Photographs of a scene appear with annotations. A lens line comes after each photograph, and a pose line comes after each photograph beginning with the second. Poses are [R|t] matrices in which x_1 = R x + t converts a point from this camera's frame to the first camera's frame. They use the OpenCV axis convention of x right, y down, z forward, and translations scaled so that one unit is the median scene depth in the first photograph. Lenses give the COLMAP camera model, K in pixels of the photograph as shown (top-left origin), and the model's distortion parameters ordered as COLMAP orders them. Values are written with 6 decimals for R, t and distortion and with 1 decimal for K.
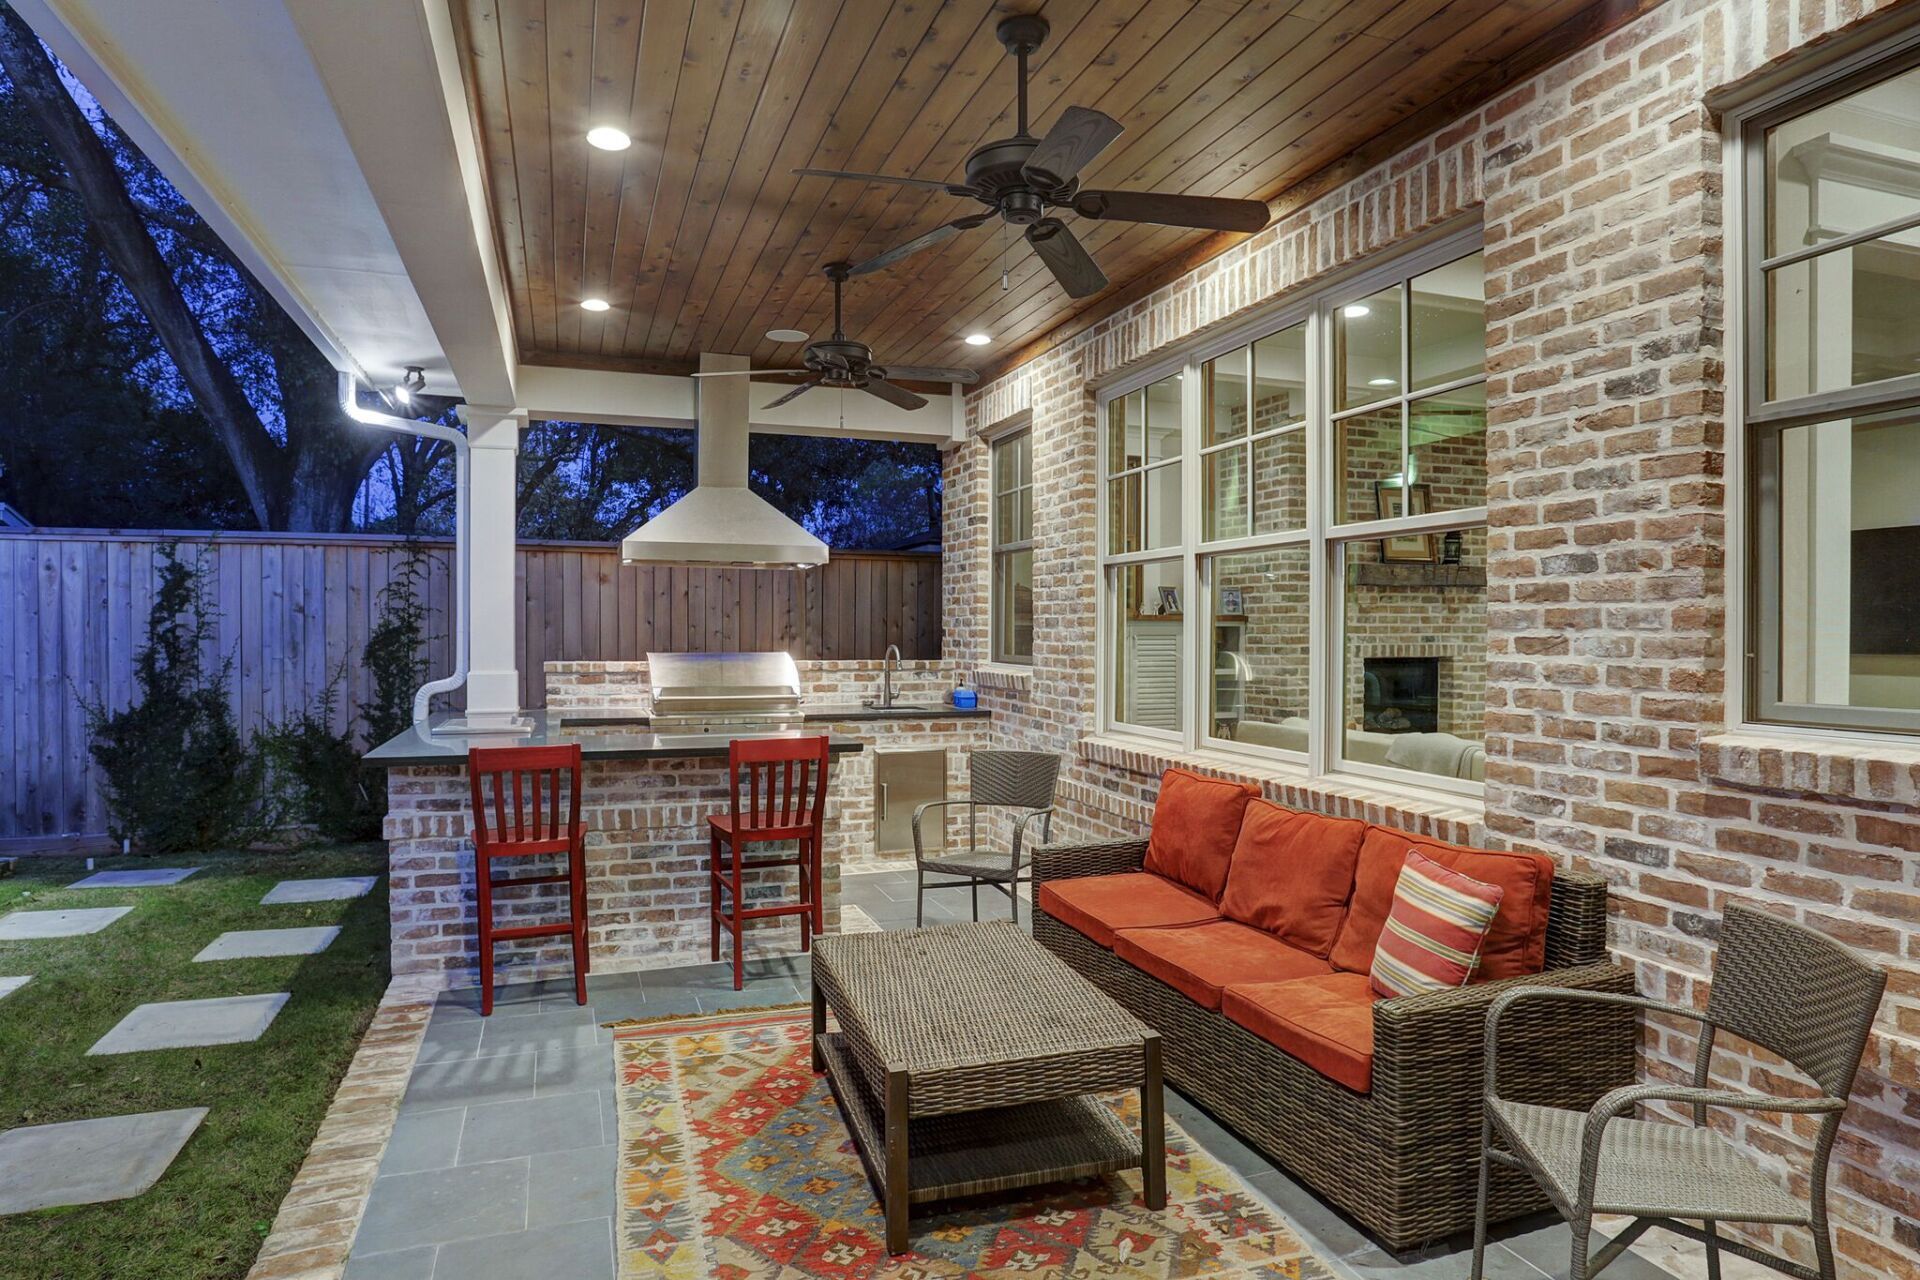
lens RADIAL K [[945.0, 0, 951.2], [0, 945.0, 628.3], [0, 0, 1]] dist [-0.027601, -0.000236]
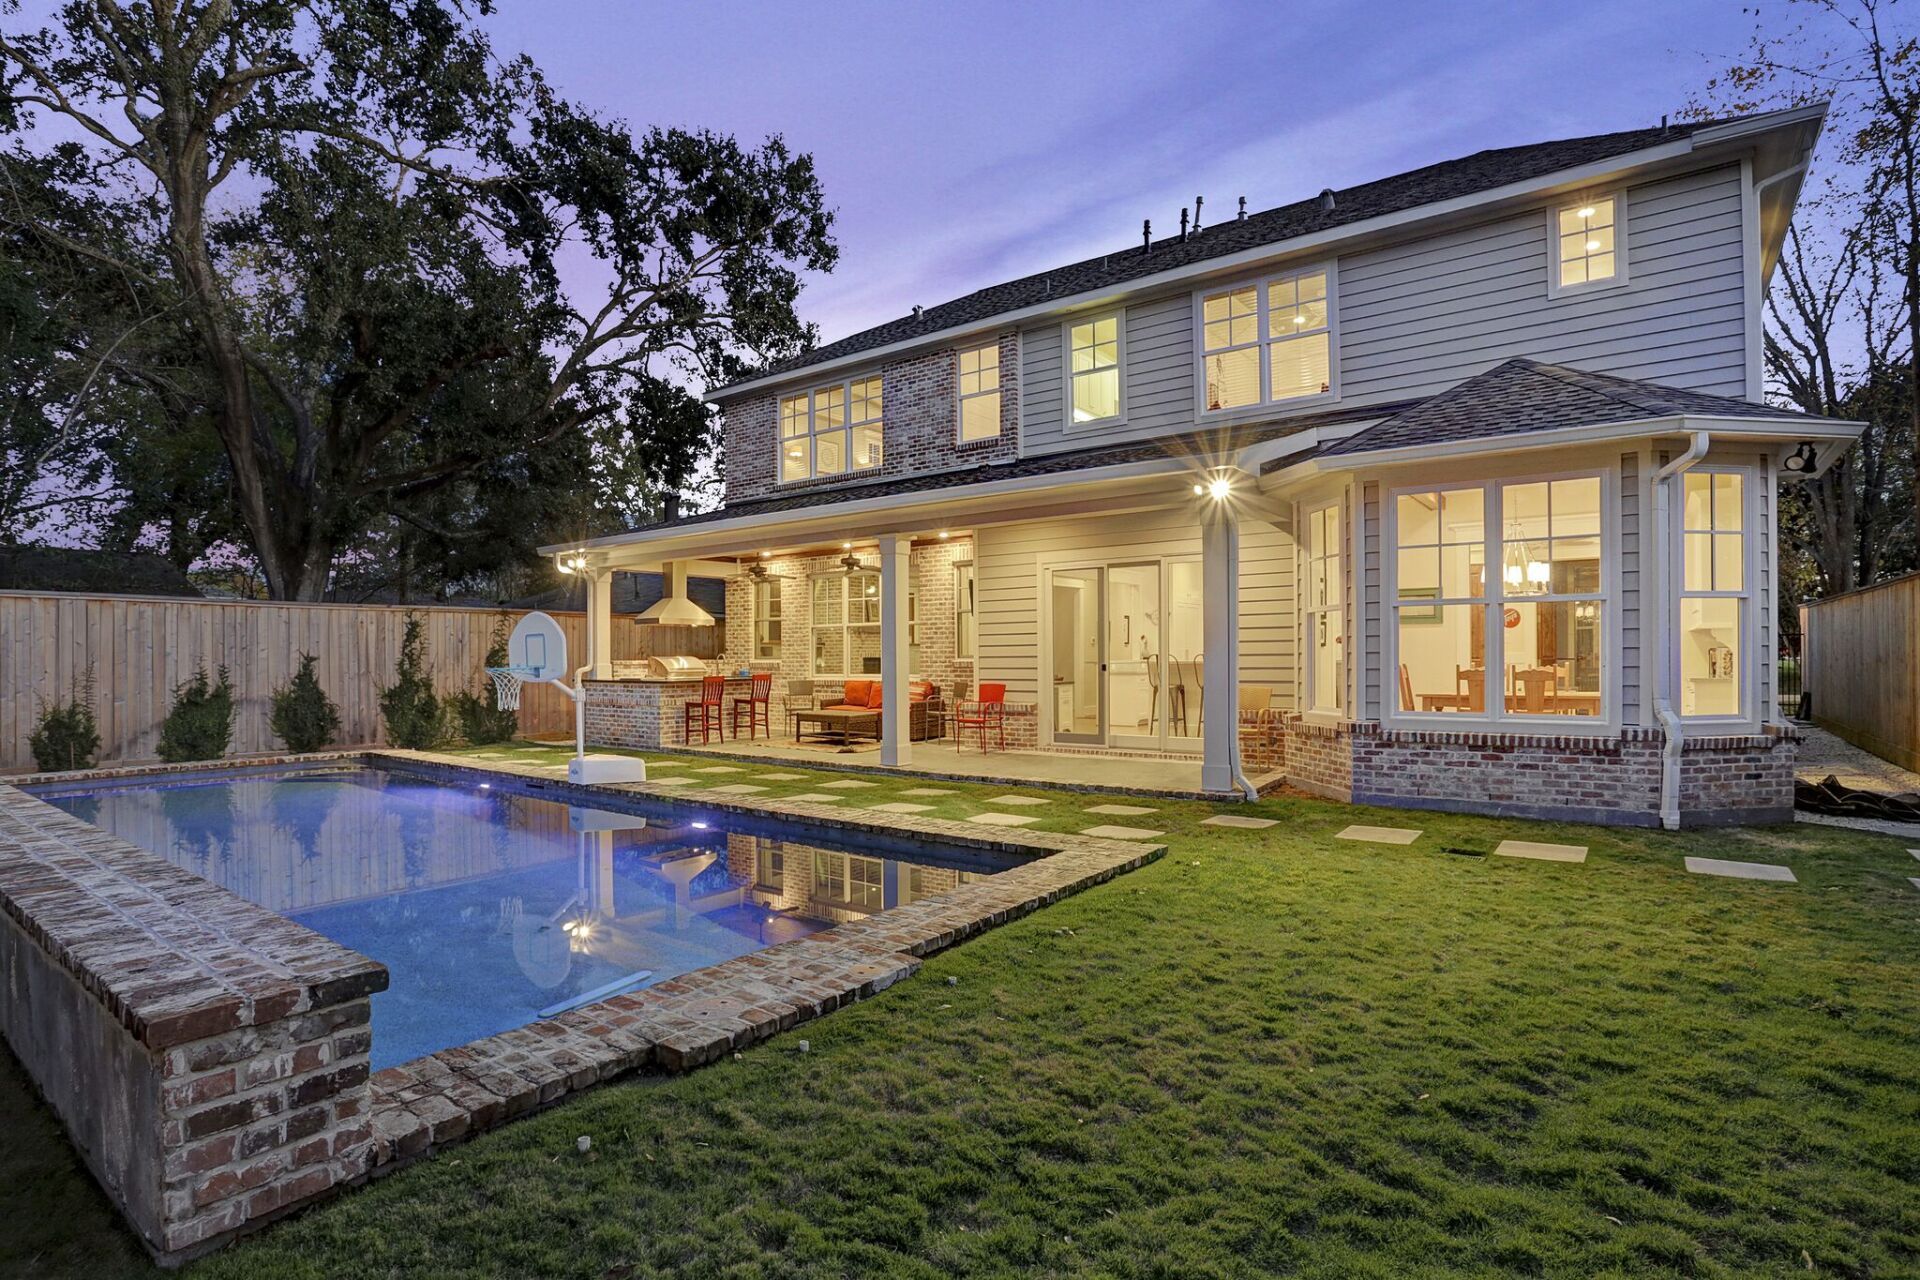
lens RADIAL K [[945.0, 0, 959.1], [0, 945.0, 642.8], [0, 0, 1]] dist [-0.027601, -0.000236]
pose [[0.821457, -0.007942, 0.570215, -1.056592], [0.014166, 0.999879, -0.006482, 0.016120], [-0.570094, 0.013402, 0.821470, -1.607645]]
